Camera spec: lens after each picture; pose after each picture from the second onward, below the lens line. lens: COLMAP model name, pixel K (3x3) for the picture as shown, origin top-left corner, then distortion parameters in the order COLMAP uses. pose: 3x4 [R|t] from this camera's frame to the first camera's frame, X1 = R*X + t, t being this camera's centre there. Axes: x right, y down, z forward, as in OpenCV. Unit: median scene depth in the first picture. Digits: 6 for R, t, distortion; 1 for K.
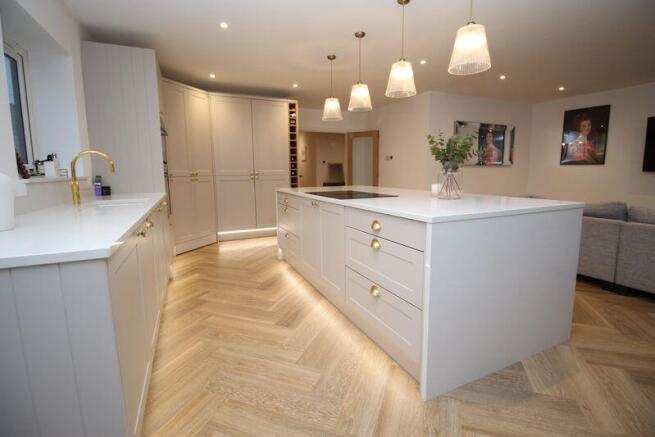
lens RADIAL K [[304.2, 0, 330.7], [0, 304.2, 214.6], [0, 0, 1]] dist [-0.030288, -0.000307]
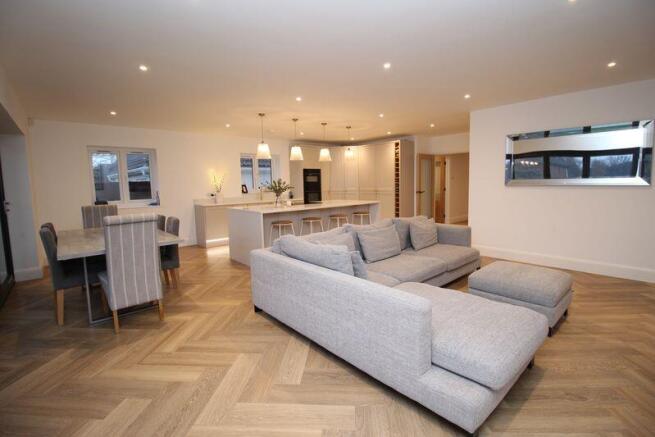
lens RADIAL K [[304.2, 0, 330.7], [0, 304.2, 214.6], [0, 0, 1]] dist [-0.030288, -0.000307]
pose [[0.283884, 0.107163, -0.952852, 1.199635], [-0.114430, 0.990420, 0.077296, -0.099911], [0.952006, 0.087092, 0.293427, 0.297399]]
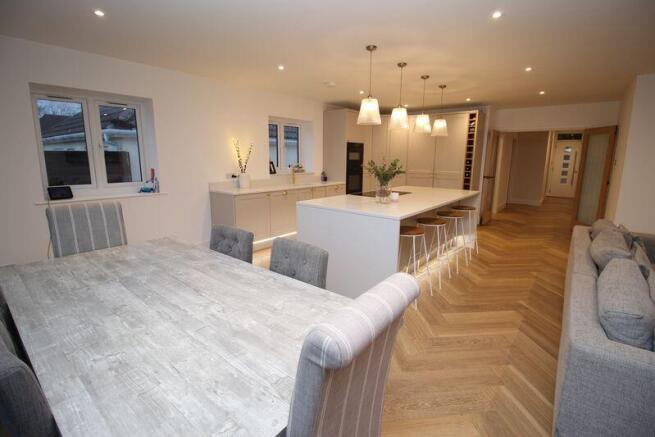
lens RADIAL K [[304.2, 0, 330.7], [0, 304.2, 214.6], [0, 0, 1]] dist [-0.030288, -0.000307]
pose [[0.438012, 0.180732, -0.880614, 0.700702], [-0.138371, 0.981463, 0.132605, -0.069735], [0.888256, 0.063769, 0.454900, 0.033396]]
